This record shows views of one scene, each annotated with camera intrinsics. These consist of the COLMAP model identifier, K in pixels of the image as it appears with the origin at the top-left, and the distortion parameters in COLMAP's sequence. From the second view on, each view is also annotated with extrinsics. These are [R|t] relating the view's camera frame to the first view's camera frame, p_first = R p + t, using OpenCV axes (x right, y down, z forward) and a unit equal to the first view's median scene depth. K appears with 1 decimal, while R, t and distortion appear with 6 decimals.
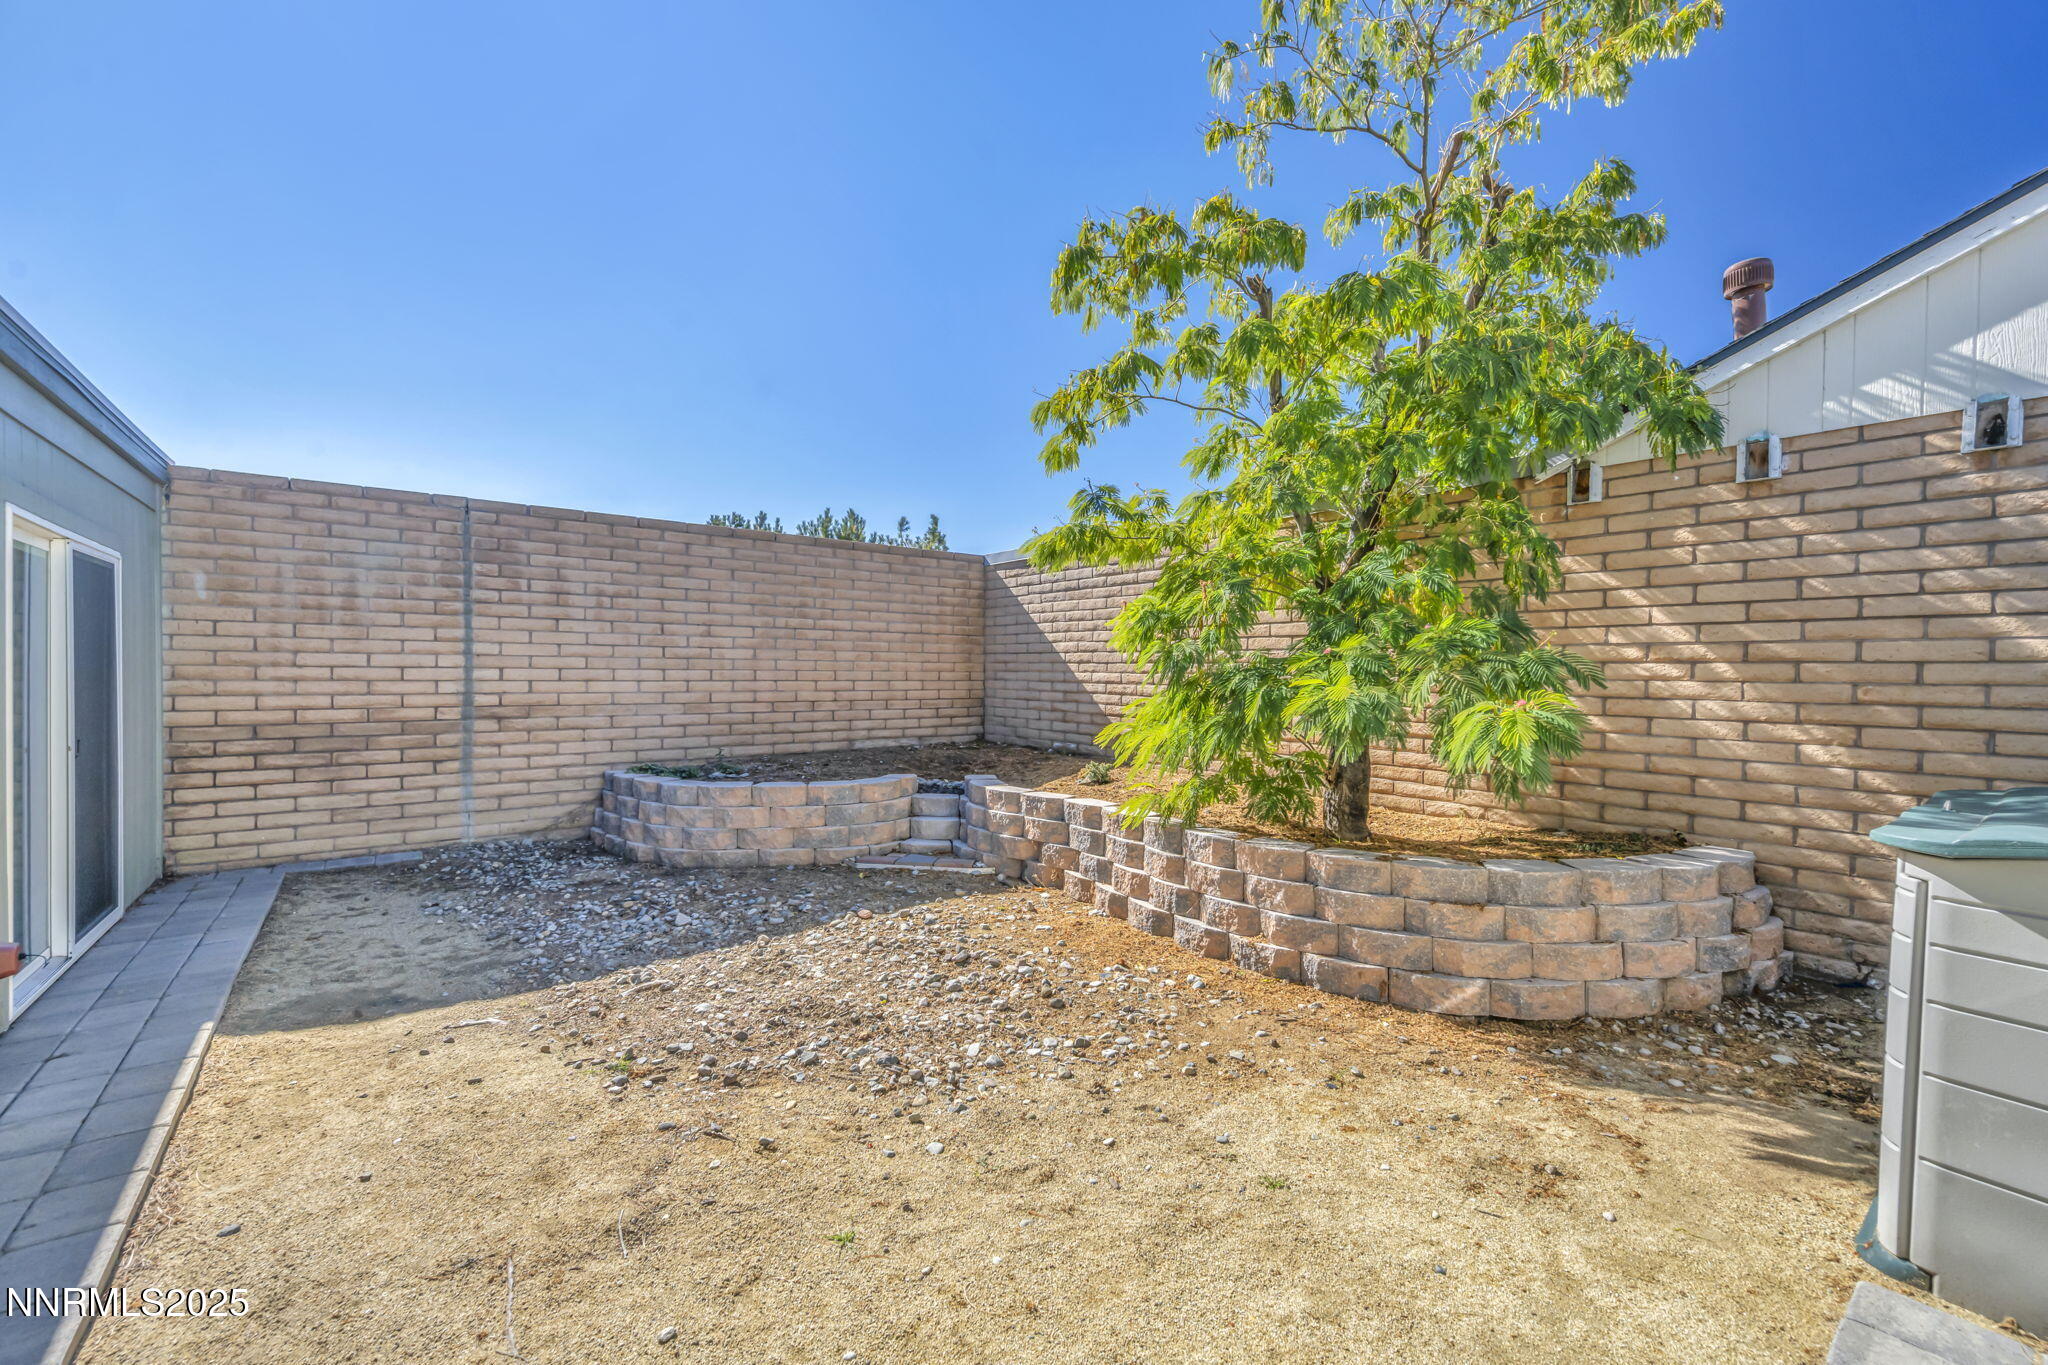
lens RADIAL K [[817.0, 0, 1028.1], [0, 817.0, 683.3], [0, 0, 1]] dist [-0.001270, 0.000106]
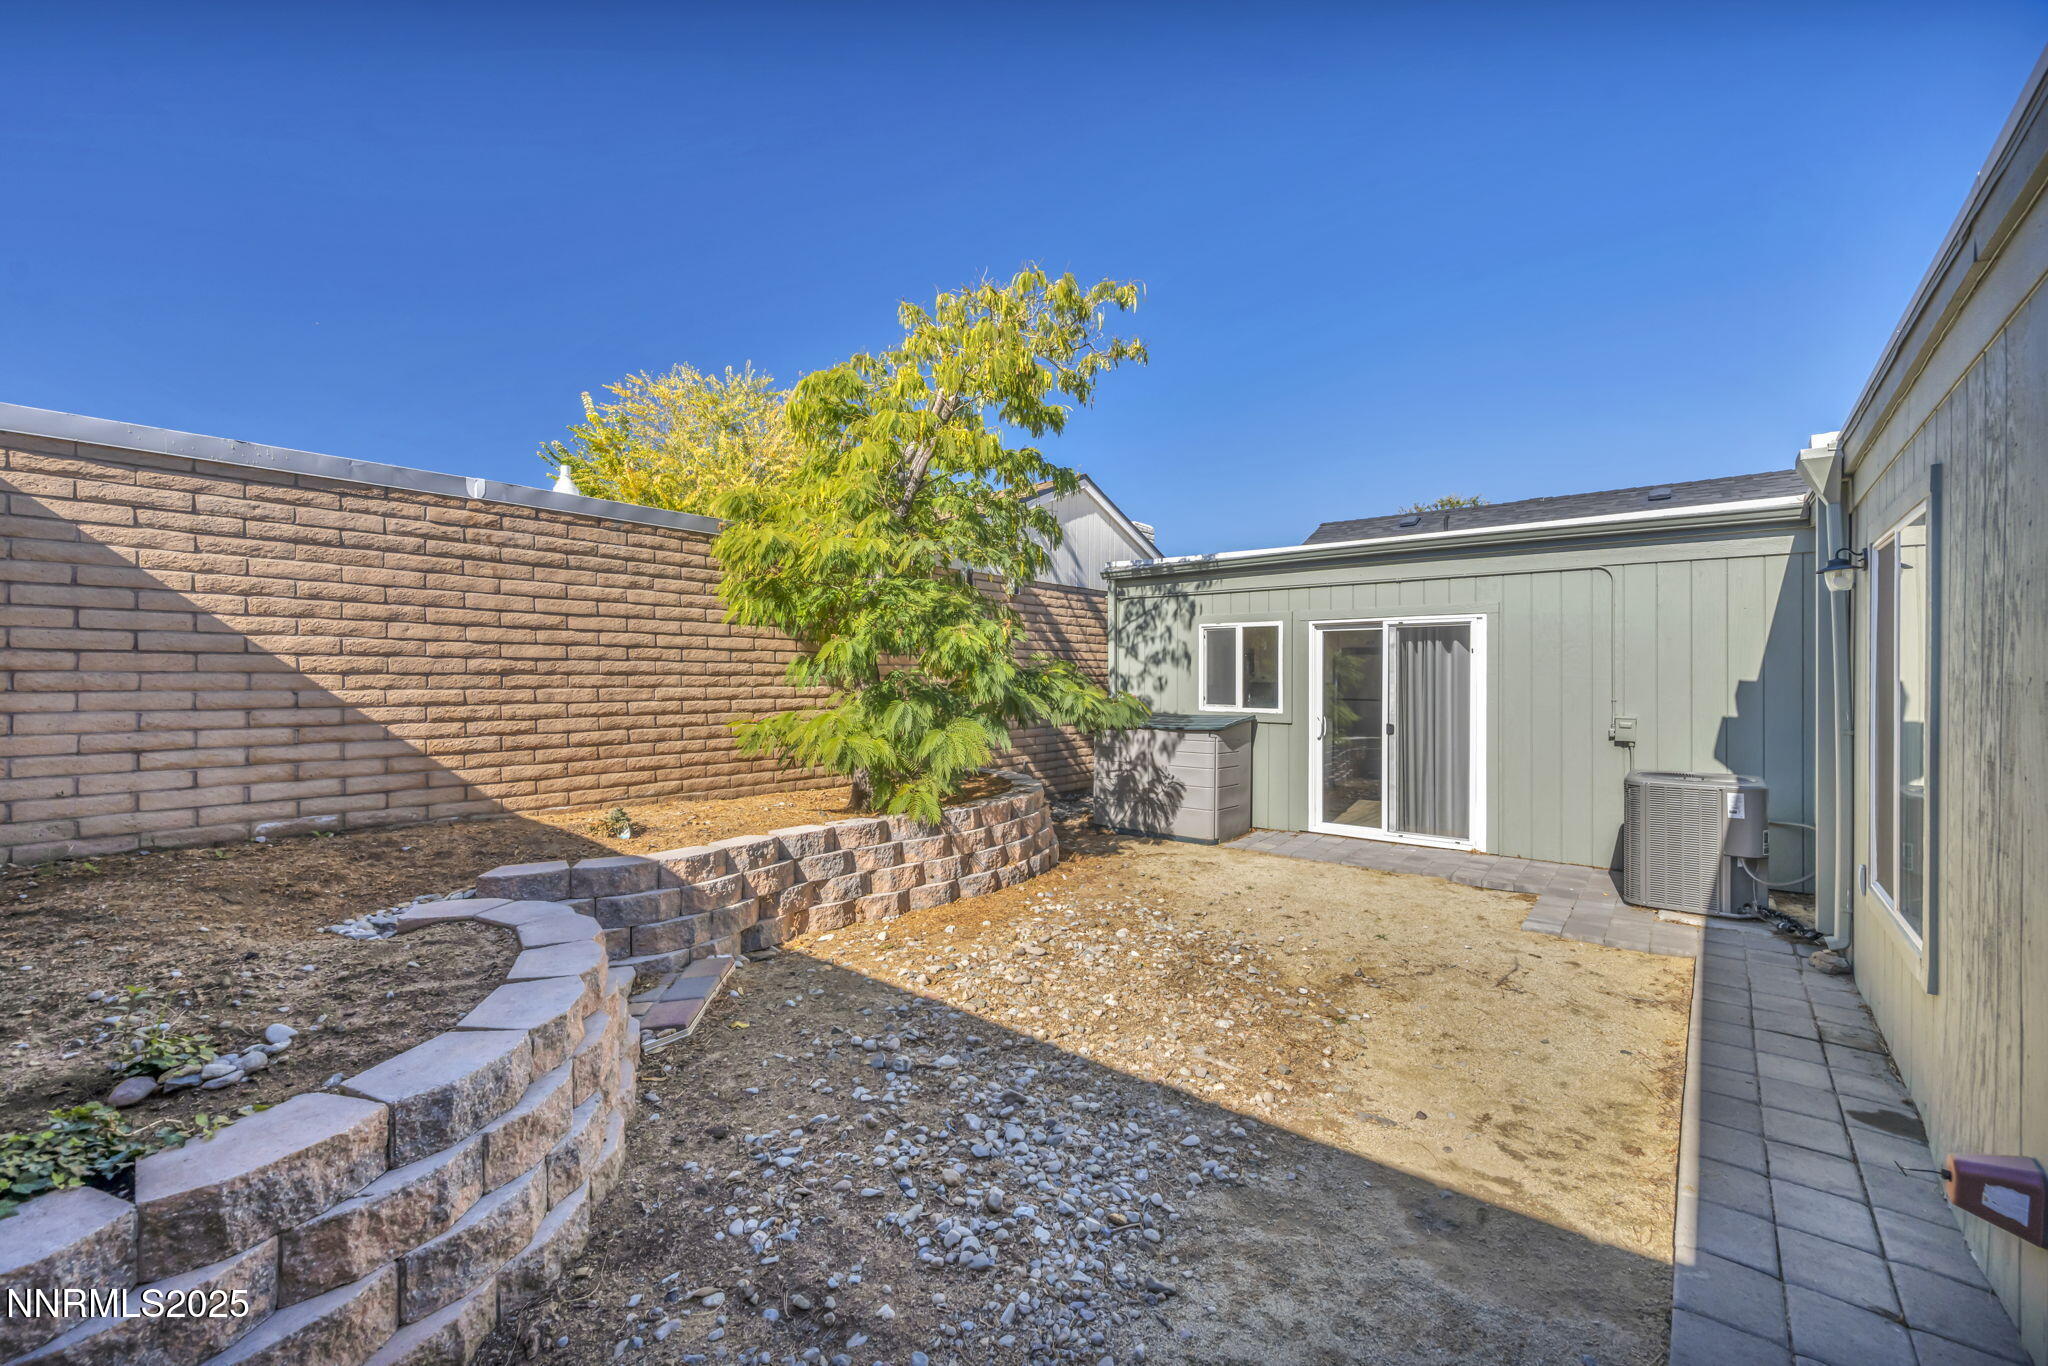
lens RADIAL K [[817.0, 0, 1026.7], [0, 817.0, 680.8], [0, 0, 1]] dist [-0.001270, 0.000106]
pose [[-0.199632, -0.013934, 0.979772, -0.903853], [0.012306, 0.999784, 0.016726, -0.035566], [-0.979794, 0.015396, -0.199417, 0.963930]]
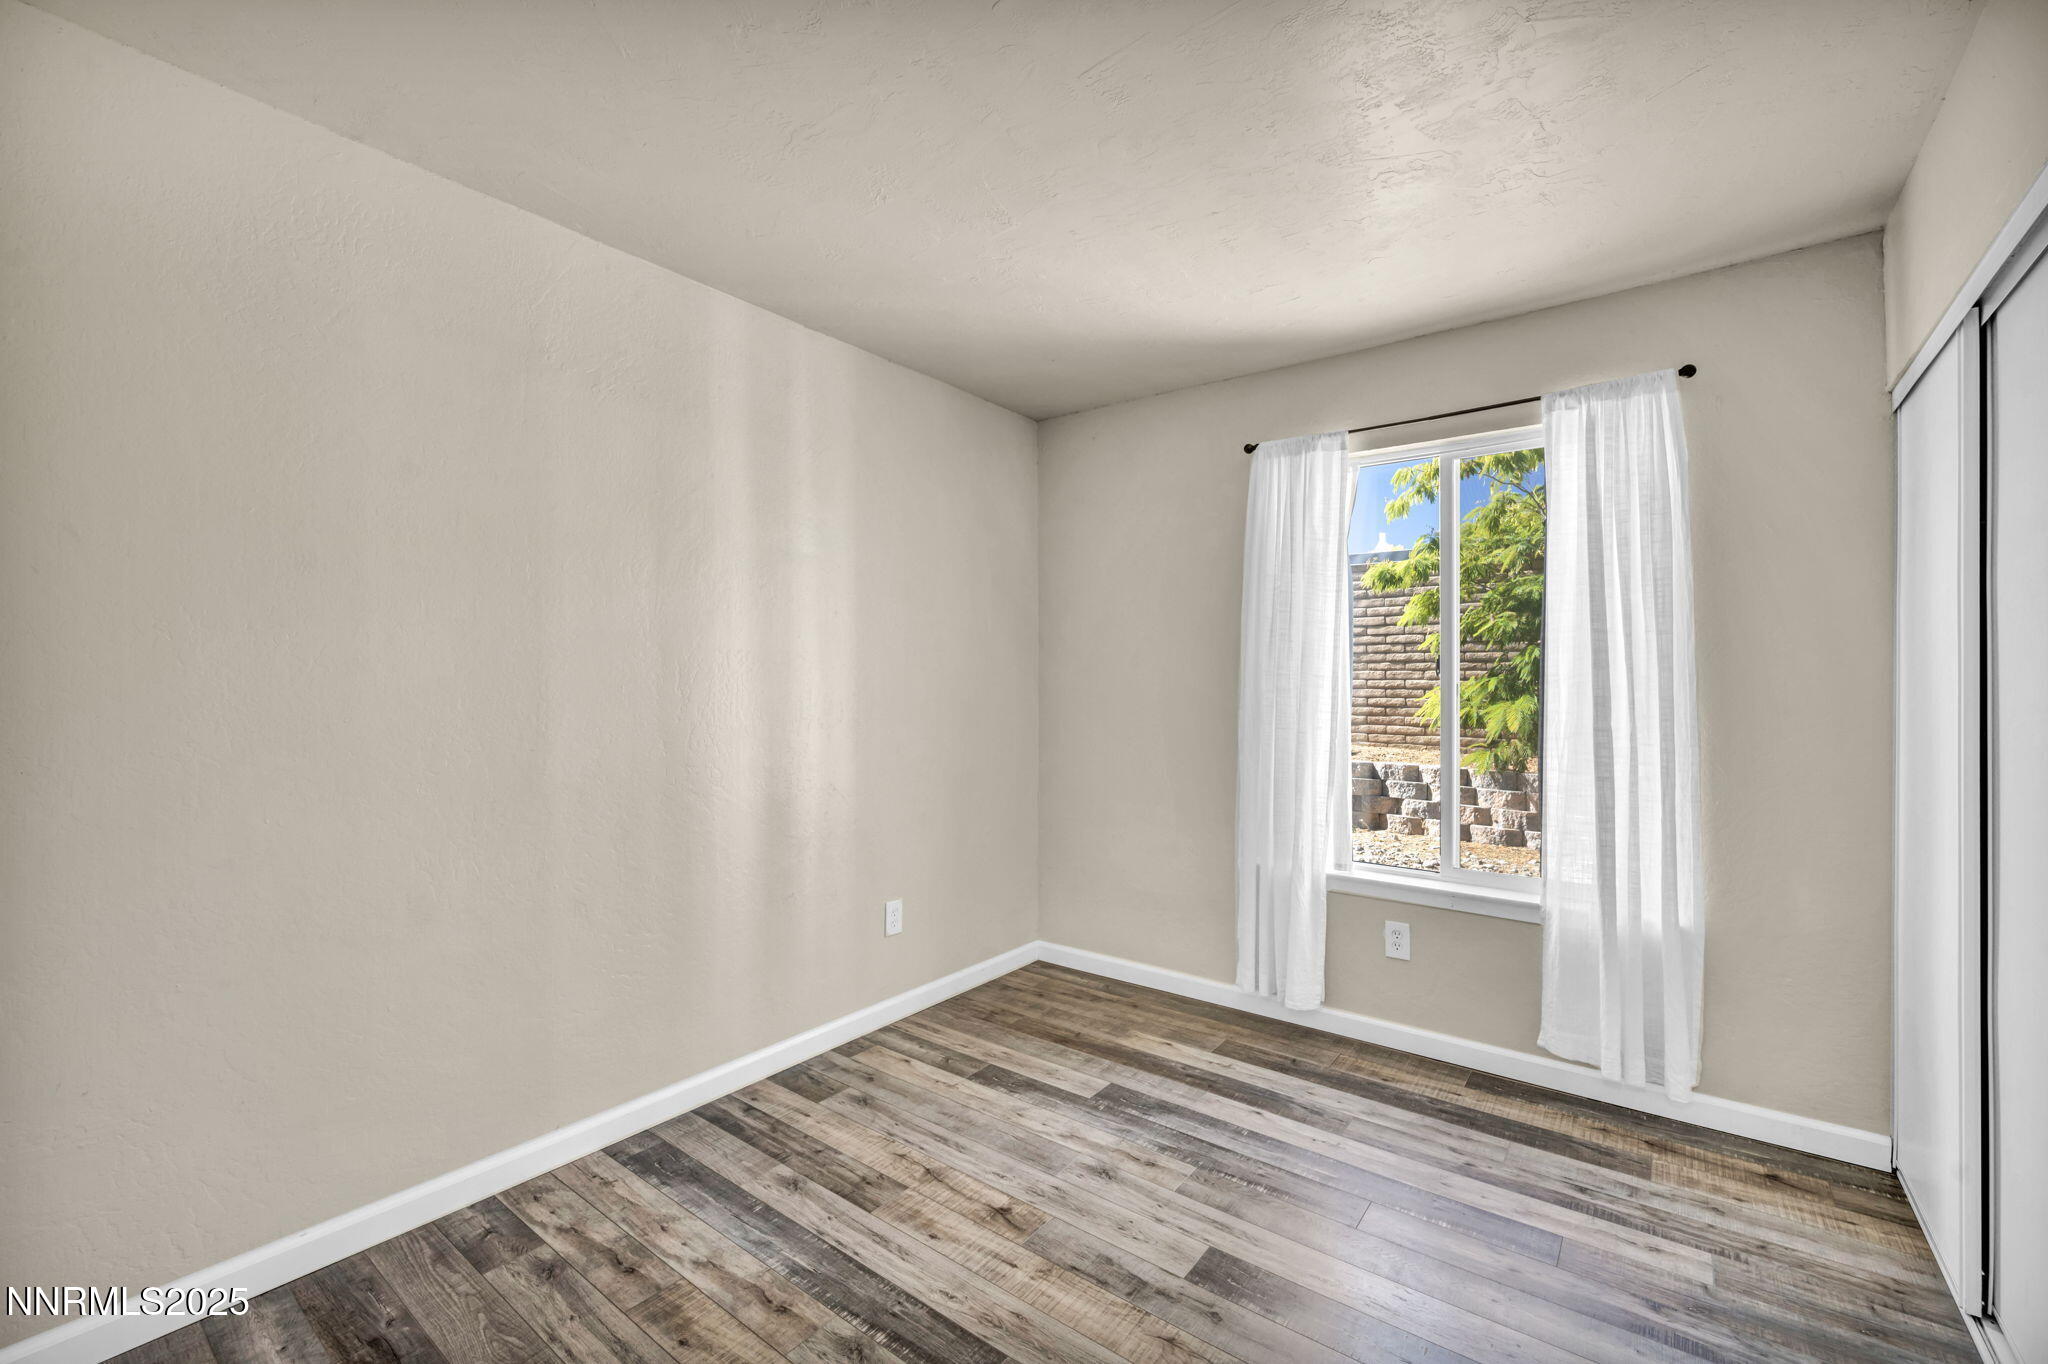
lens RADIAL K [[845.2, 0, 1024.4], [0, 845.2, 678.7], [0, 0, 1]] dist [-0.001766, 0.000324]
pose [[0.970797, -0.007752, 0.239778, -0.895782], [0.010813, 0.999876, -0.011453, 0.013550], [-0.239660, 0.013711, 0.970760, -0.224626]]
